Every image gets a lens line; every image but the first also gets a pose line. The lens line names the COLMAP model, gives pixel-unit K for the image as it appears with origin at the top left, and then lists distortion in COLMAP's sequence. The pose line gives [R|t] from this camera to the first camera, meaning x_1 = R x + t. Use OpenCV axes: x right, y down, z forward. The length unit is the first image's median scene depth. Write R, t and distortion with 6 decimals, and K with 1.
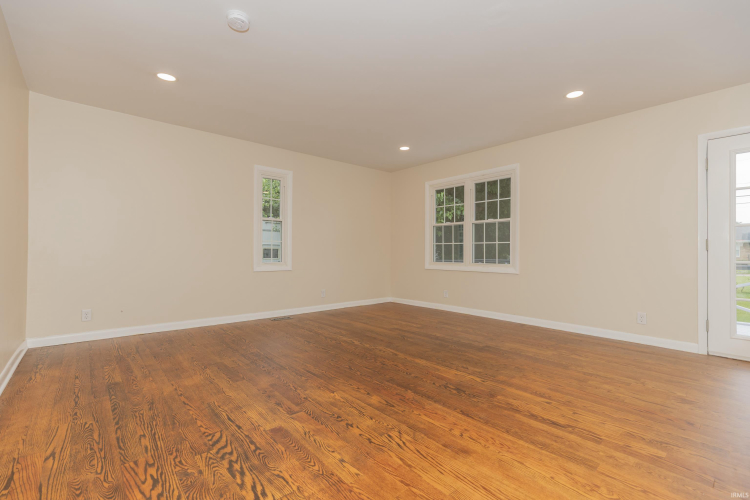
lens RADIAL K [[333.5, 0, 375.0], [0, 333.5, 250.0], [0, 0, 1]] dist [0.001855, 0.000215]
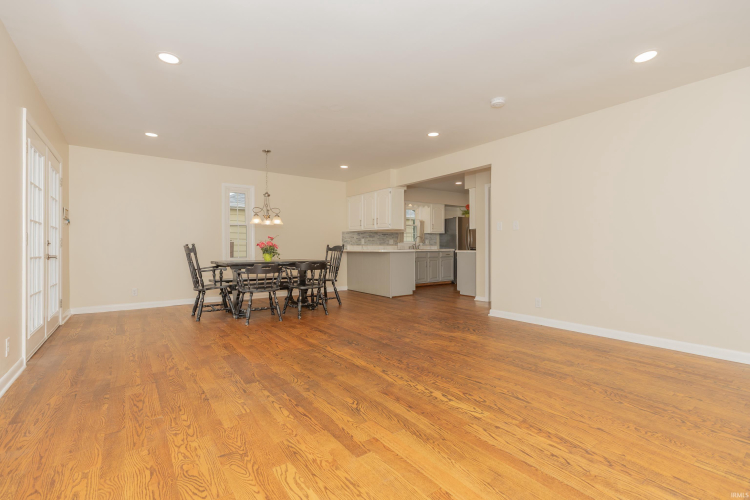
lens RADIAL K [[352.1, 0, 367.5], [0, 352.1, 253.0], [0, 0, 1]] dist [0.020047, -0.000018]
pose [[-0.994491, -0.012248, 0.104103, 0.018668], [-0.012033, 0.999924, 0.002688, 0.014883], [-0.104128, 0.001420, -0.994563, 2.604763]]
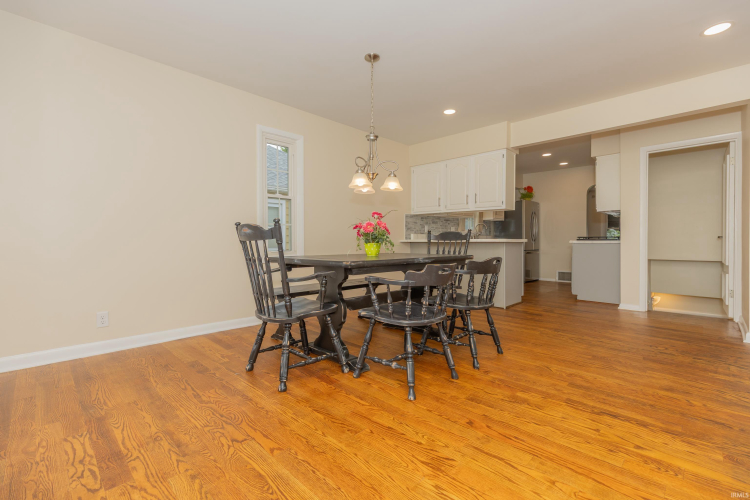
lens RADIAL K [[339.3, 0, 369.7], [0, 339.3, 248.6], [0, 0, 1]] dist [0.000400, 0.000088]
pose [[-0.997299, -0.013003, -0.072286, 1.057219], [-0.013412, 0.999897, 0.005166, 0.049350], [0.072211, 0.006121, -0.997371, 1.549963]]
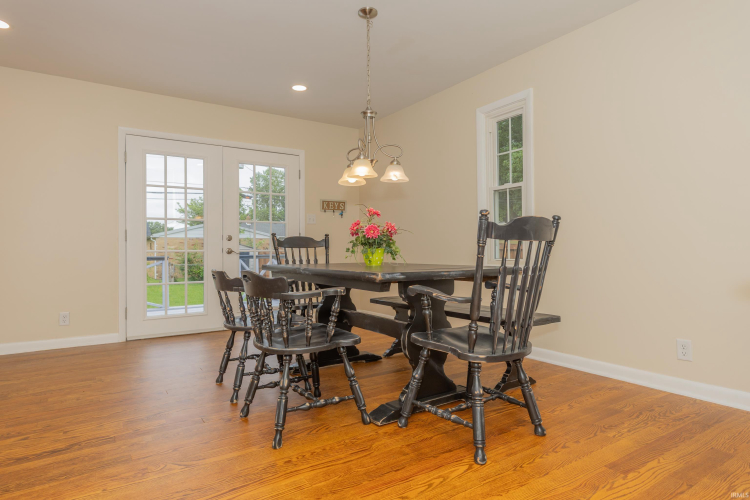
lens RADIAL K [[423.7, 0, 375.0], [0, 423.7, 250.0], [0, 0, 1]] dist [-0.000359, 0.000398]
pose [[0.129794, -0.012540, 0.991462, -0.297930], [-0.000049, 0.999920, 0.012654, 0.019508], [-0.991541, -0.001691, 0.129783, 0.089233]]
